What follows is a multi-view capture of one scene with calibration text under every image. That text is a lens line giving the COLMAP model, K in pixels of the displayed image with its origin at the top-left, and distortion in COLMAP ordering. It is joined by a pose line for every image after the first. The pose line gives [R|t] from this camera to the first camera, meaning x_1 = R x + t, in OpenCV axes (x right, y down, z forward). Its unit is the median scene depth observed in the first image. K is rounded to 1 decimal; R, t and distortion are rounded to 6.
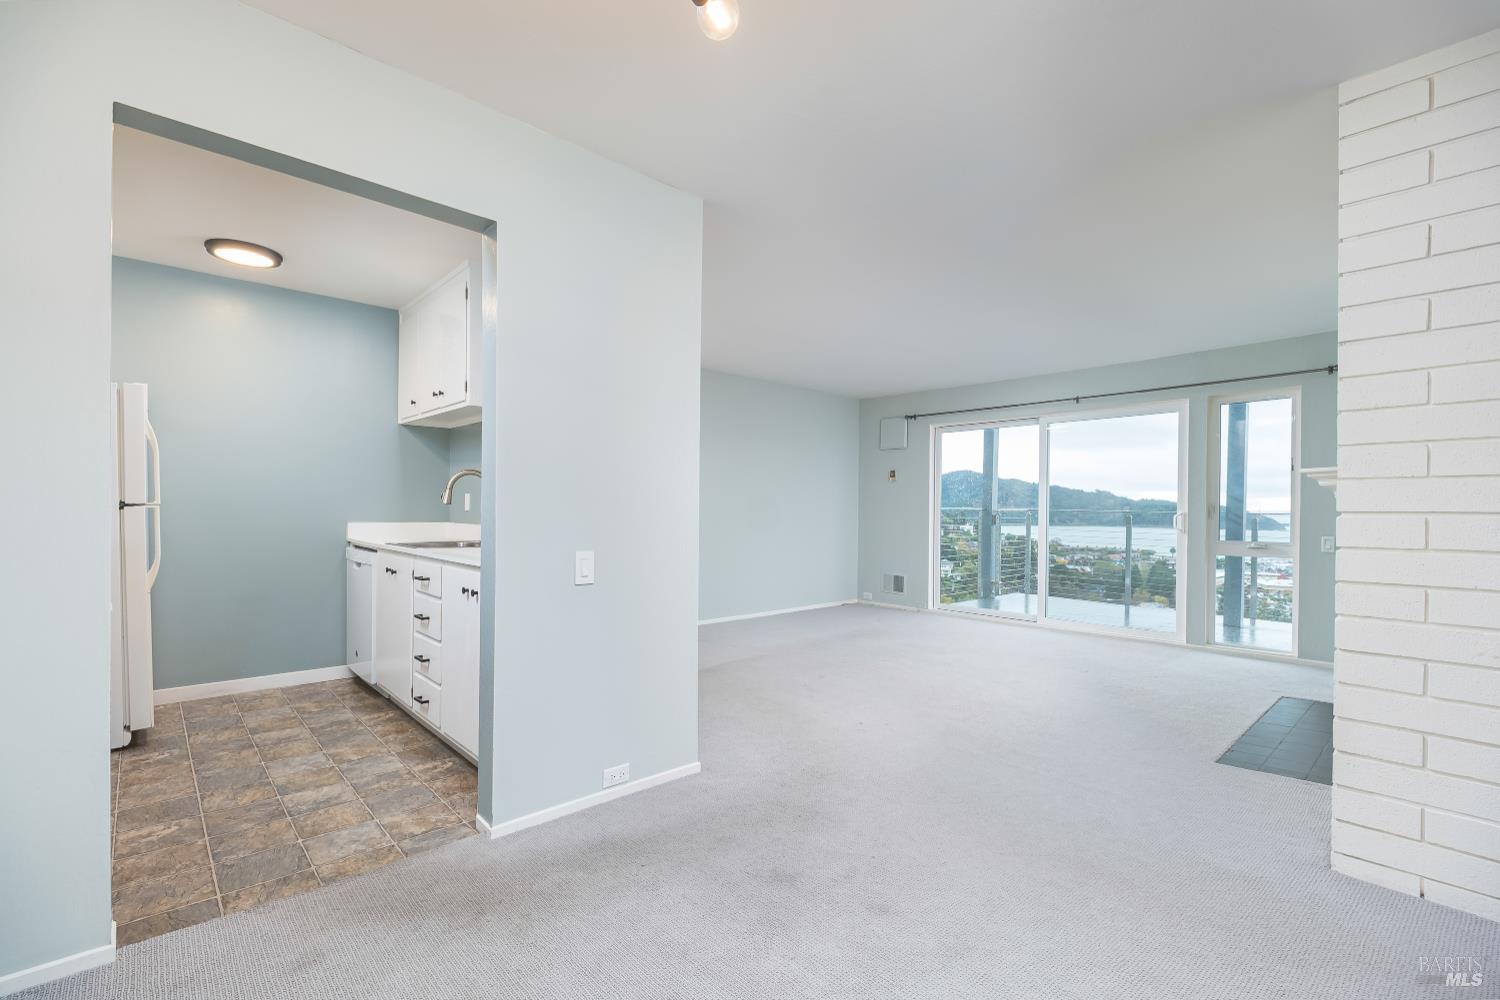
lens RADIAL K [[671.3, 0, 756.8], [0, 671.3, 514.8], [0, 0, 1]] dist [-0.011672, 0.000931]
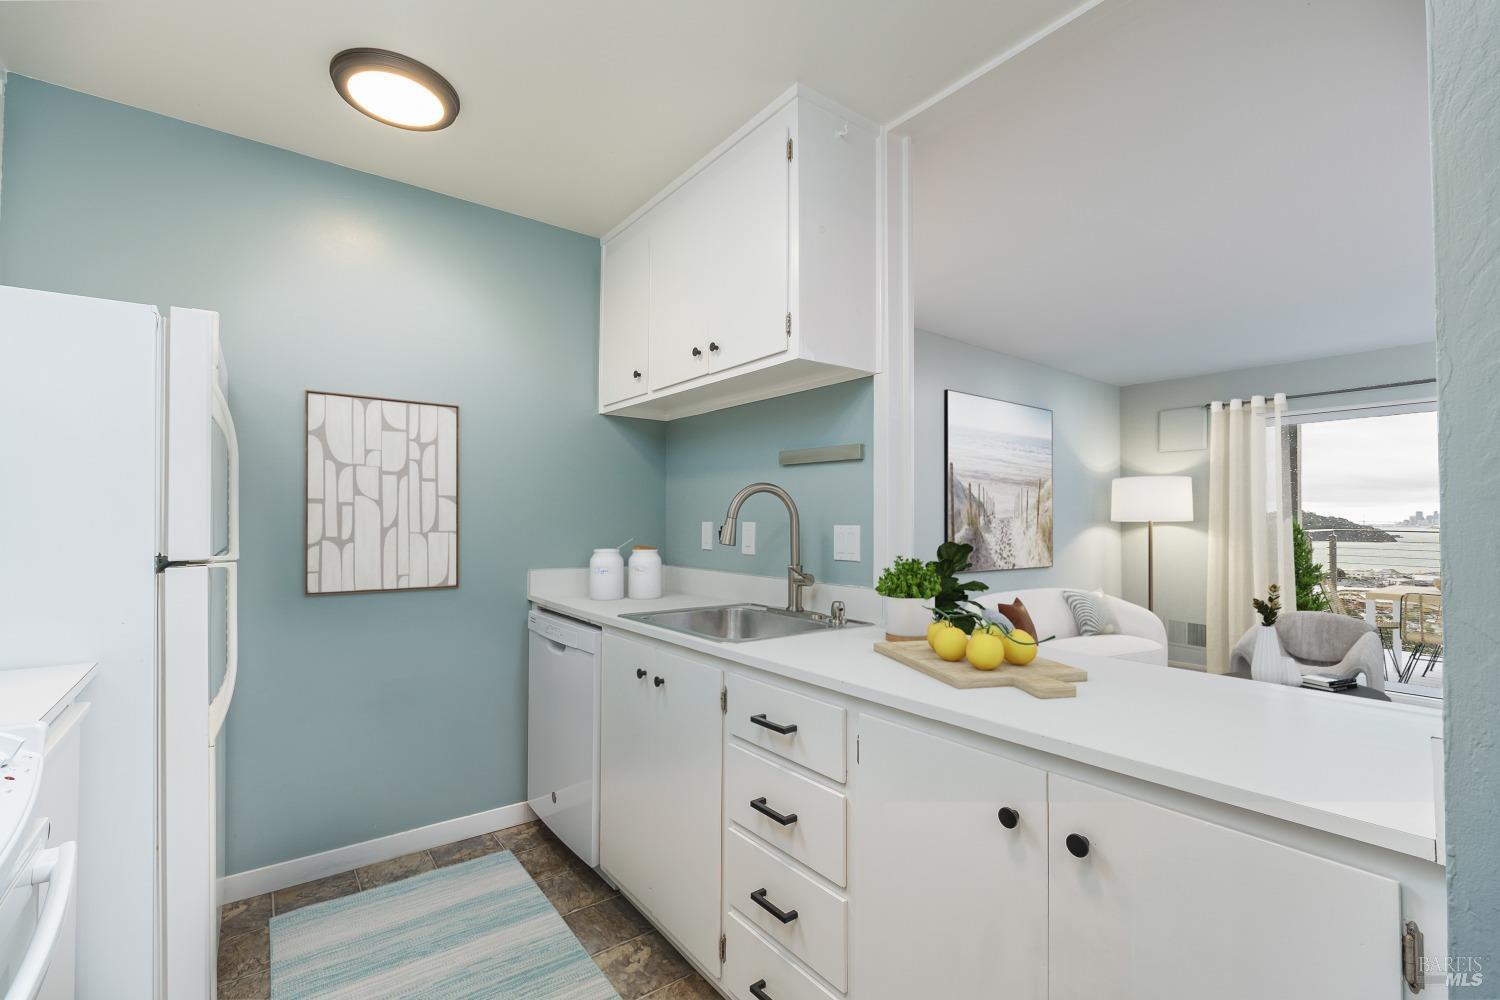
lens RADIAL K [[671.3, 0, 750.7], [0, 671.3, 502.1], [0, 0, 1]] dist [-0.011672, 0.000931]
pose [[0.994401, -0.009526, -0.105241, -0.454397], [0.005319, 0.999178, -0.040180, -0.034518], [0.105538, 0.039396, 0.993635, 0.531742]]
